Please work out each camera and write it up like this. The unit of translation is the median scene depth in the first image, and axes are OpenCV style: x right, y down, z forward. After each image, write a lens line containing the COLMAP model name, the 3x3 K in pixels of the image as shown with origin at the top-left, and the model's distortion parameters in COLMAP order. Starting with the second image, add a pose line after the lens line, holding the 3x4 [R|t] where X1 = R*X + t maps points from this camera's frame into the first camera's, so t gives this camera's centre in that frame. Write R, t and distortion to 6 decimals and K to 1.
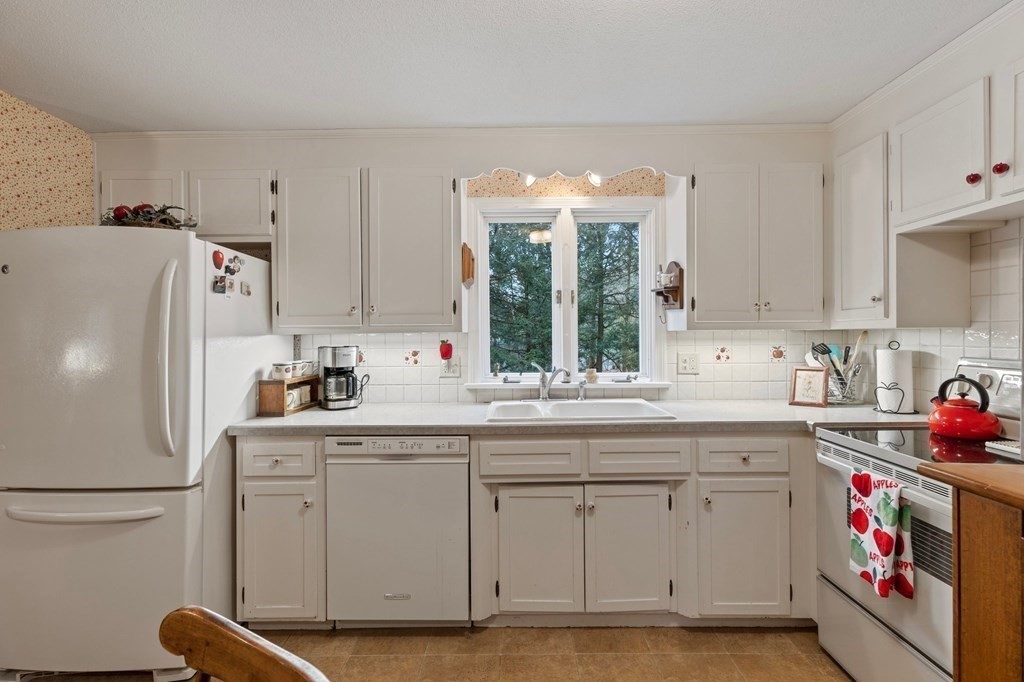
lens RADIAL K [[459.6, 0, 509.9], [0, 459.6, 341.8], [0, 0, 1]] dist [0.003783, 0.000617]
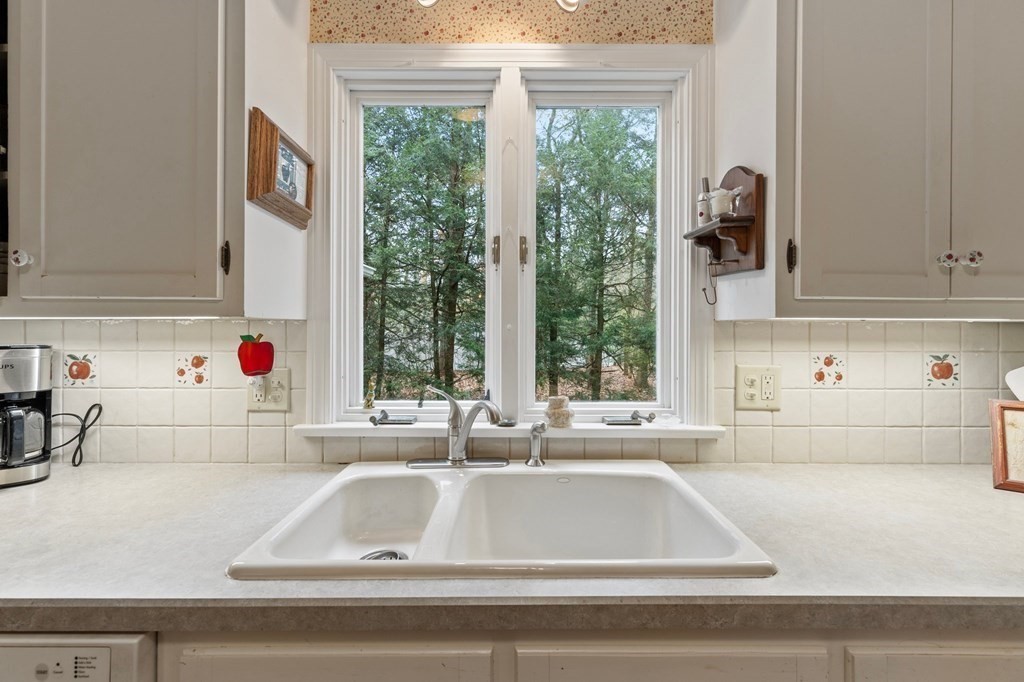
lens RADIAL K [[459.6, 0, 515.3], [0, 459.6, 334.1], [0, 0, 1]] dist [0.003783, 0.000617]
pose [[0.999921, 0.010402, 0.007080, 0.127371], [-0.010380, 0.999941, -0.003149, -0.005771], [-0.007112, 0.003075, 0.999970, 0.514976]]
